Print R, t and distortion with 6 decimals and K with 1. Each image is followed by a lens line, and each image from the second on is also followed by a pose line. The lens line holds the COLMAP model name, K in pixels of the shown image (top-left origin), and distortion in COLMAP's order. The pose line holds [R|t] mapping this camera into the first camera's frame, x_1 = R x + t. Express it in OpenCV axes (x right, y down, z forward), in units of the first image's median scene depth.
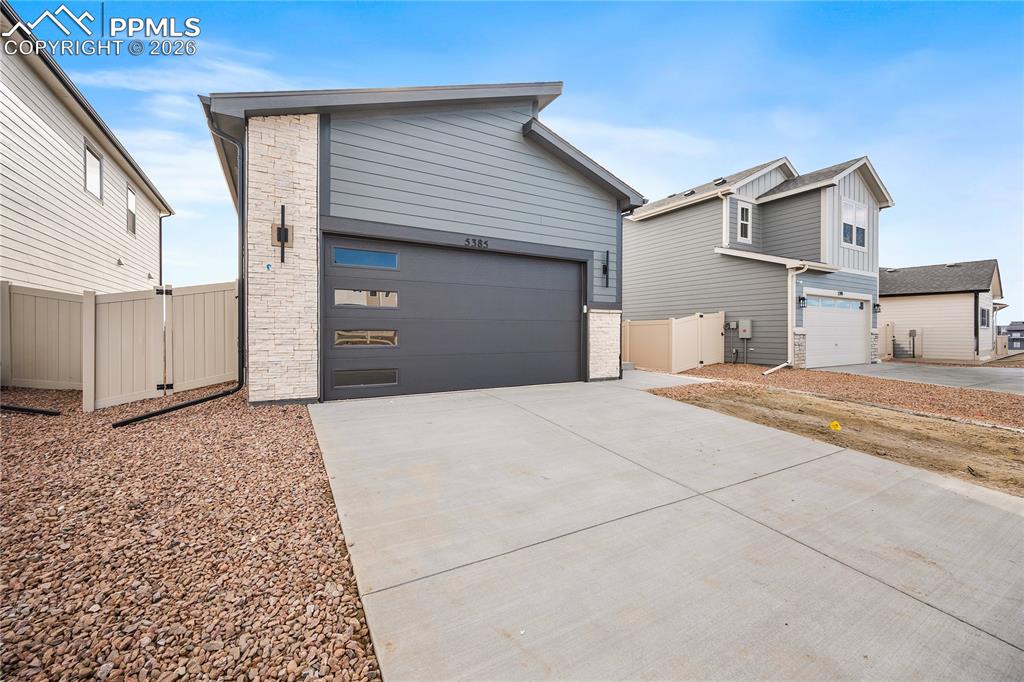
lens RADIAL K [[404.5, 0, 507.6], [0, 404.5, 334.1], [0, 0, 1]] dist [0.001418, -0.001085]
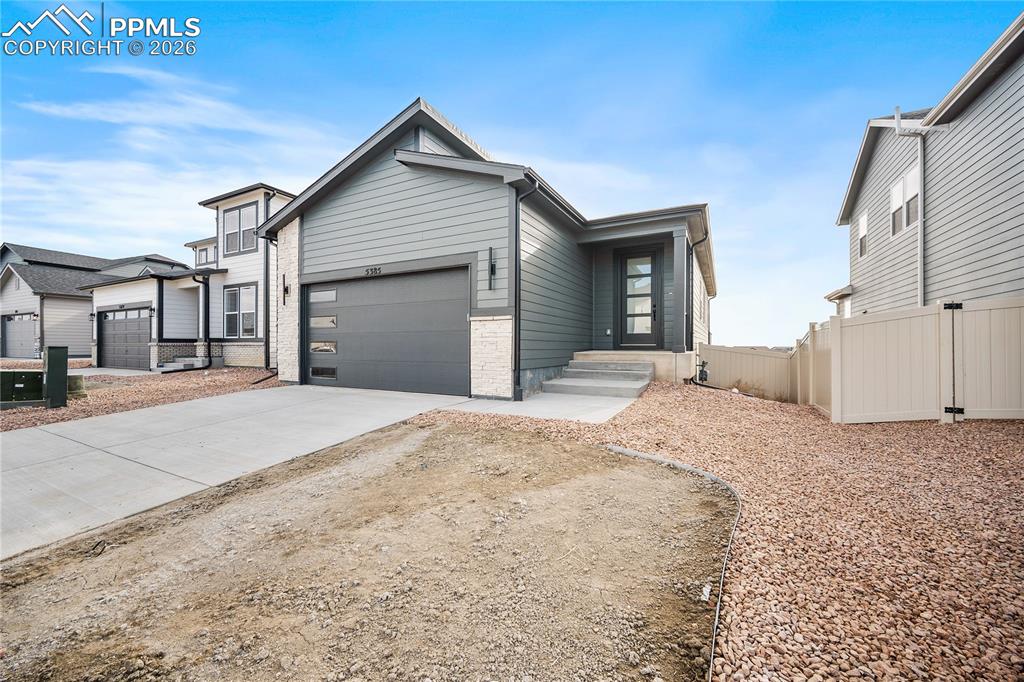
lens RADIAL K [[404.5, 0, 507.2], [0, 404.5, 346.2], [0, 0, 1]] dist [0.001418, -0.001085]
pose [[0.525881, -0.002716, -0.850554, 1.008883], [-0.004878, 0.999969, -0.006209, 0.008064], [0.850544, 0.007414, 0.525851, 0.593268]]
